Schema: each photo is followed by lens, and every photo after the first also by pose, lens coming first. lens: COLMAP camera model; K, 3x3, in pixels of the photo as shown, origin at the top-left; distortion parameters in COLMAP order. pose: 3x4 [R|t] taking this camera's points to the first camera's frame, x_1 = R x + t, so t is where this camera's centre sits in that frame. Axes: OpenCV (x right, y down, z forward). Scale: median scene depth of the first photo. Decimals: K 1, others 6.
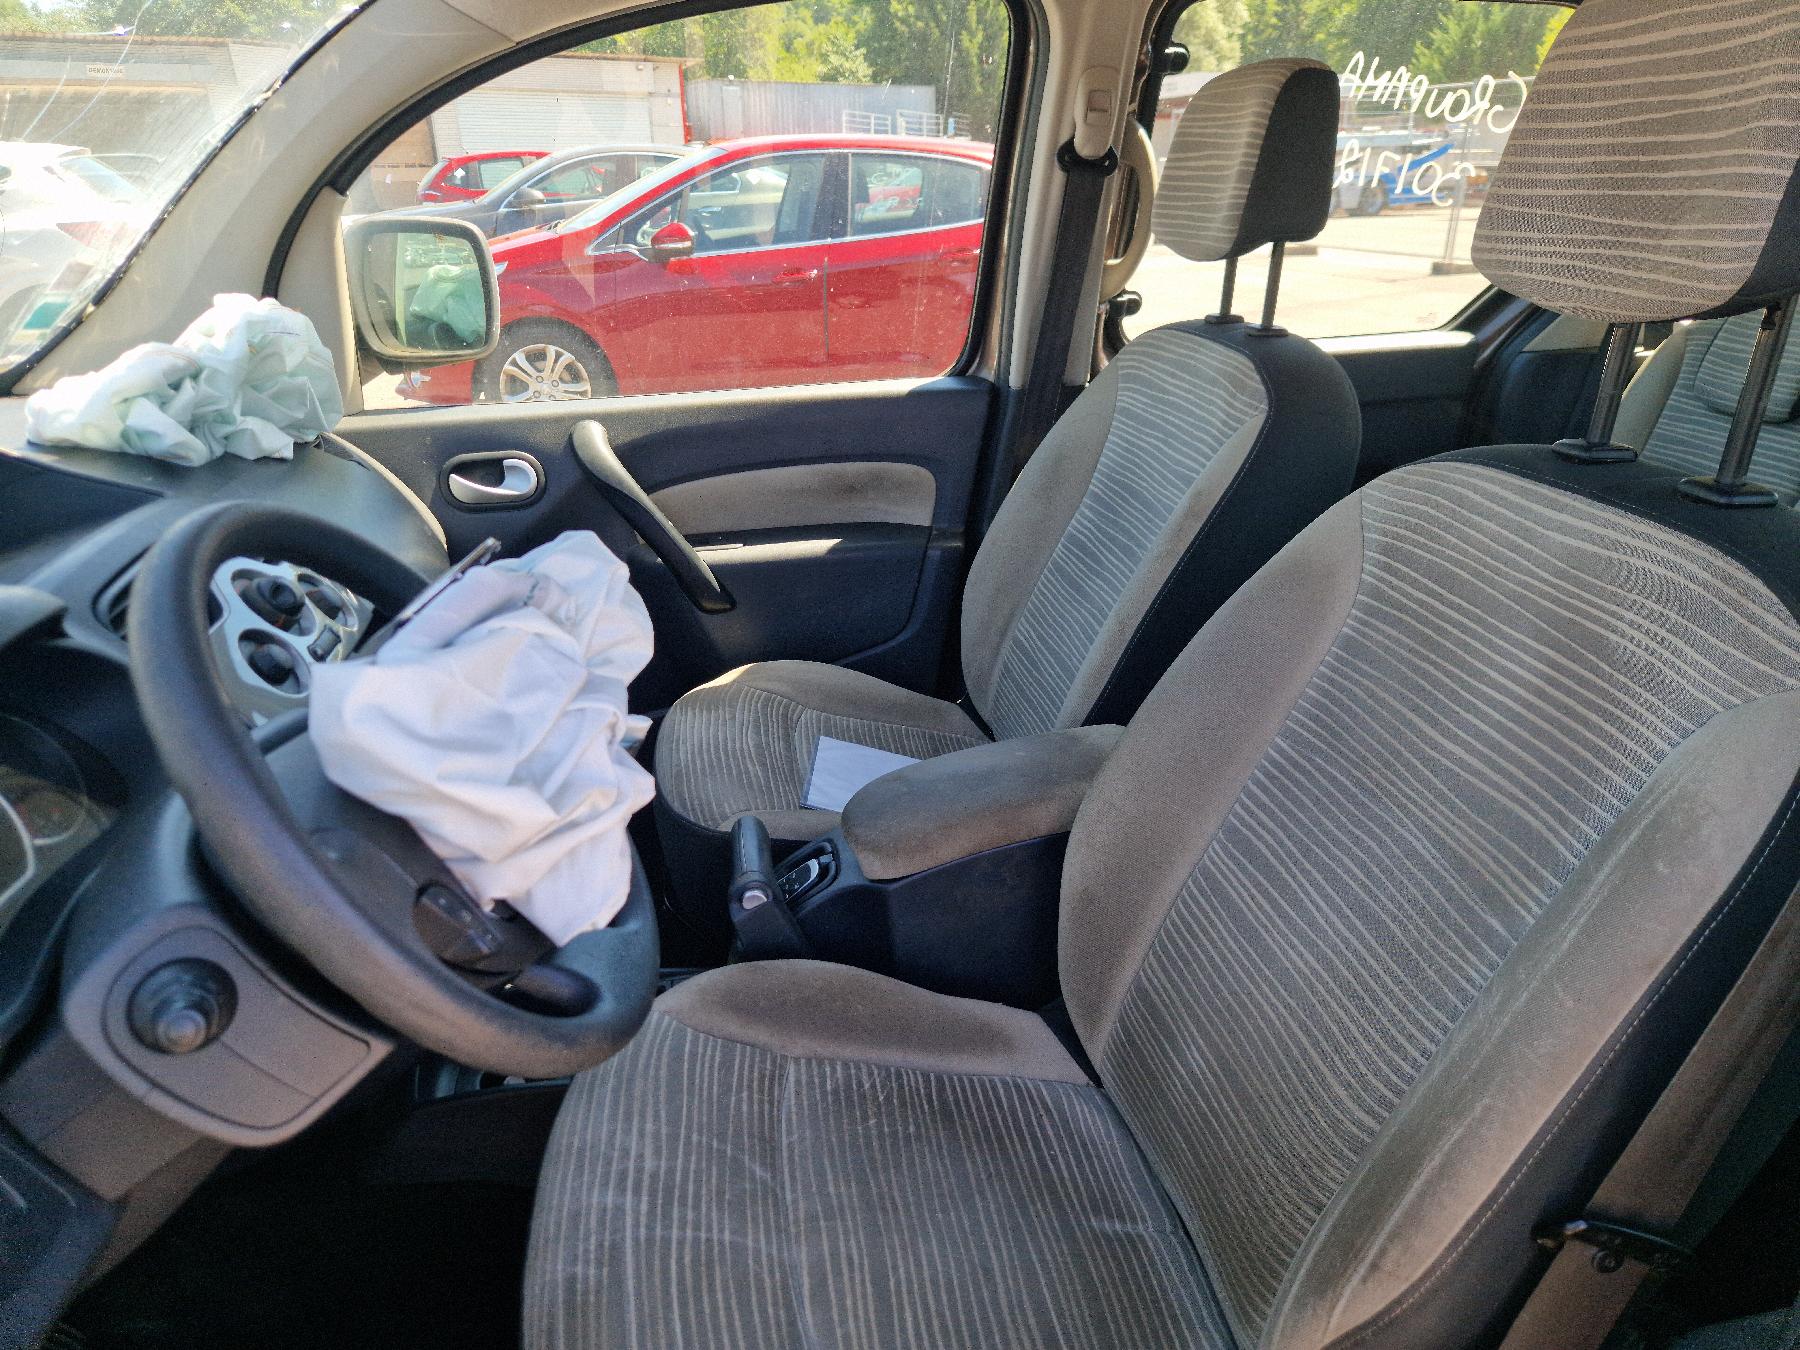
lens RADIAL K [[1224.5, 0, 904.1], [0, 1224.5, 682.6], [0, 0, 1]] dist [0.058733, -0.045099]
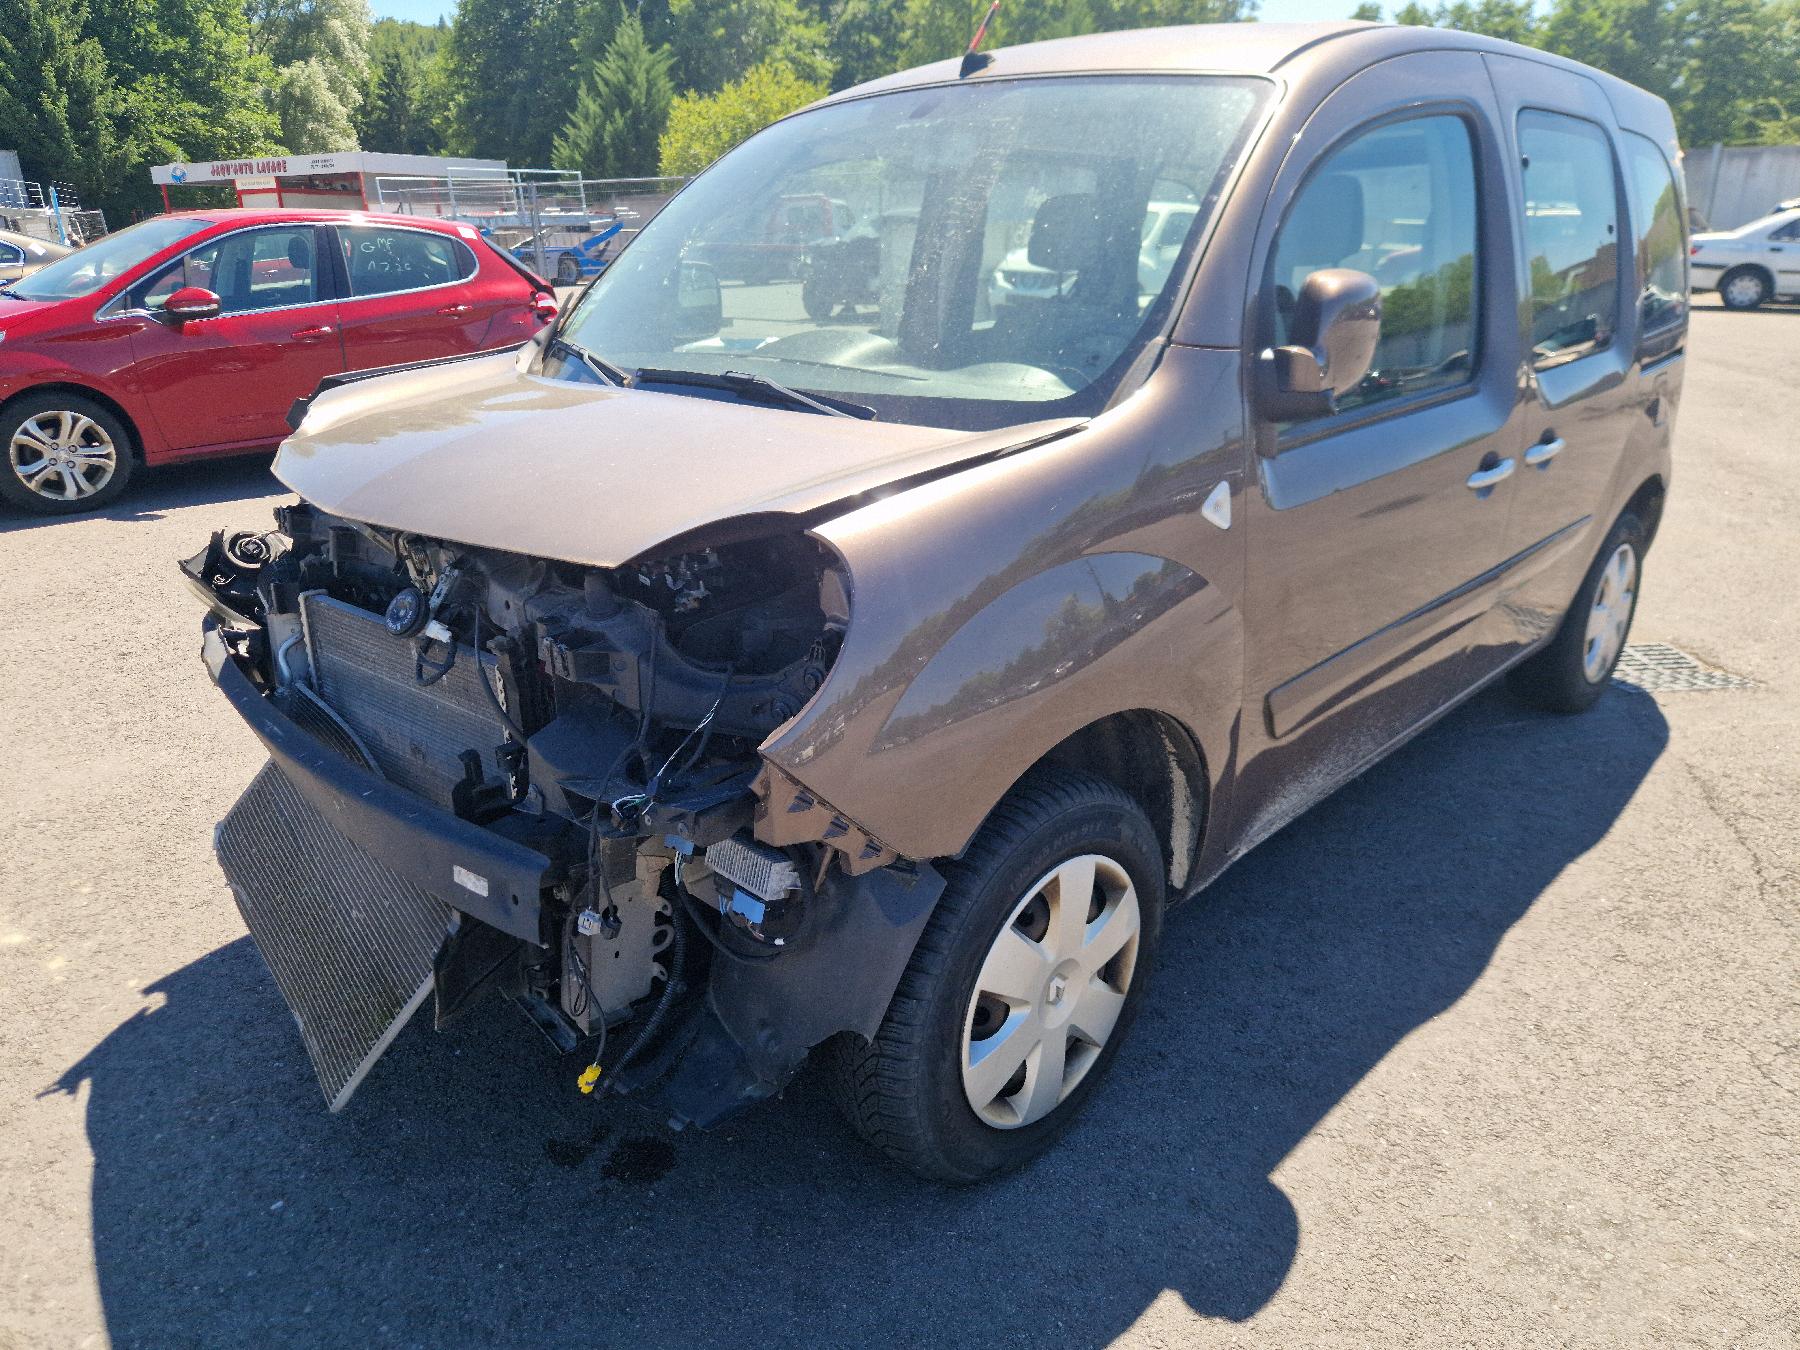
lens RADIAL K [[1224.5, 0, 904.1], [0, 1224.5, 682.6], [0, 0, 1]] dist [0.058733, -0.045099]
pose [[0.791257, -0.209423, 0.574503, -0.363044], [0.240047, 0.970485, 0.023155, 0.075525], [-0.562396, 0.119586, 0.818175, -0.170203]]
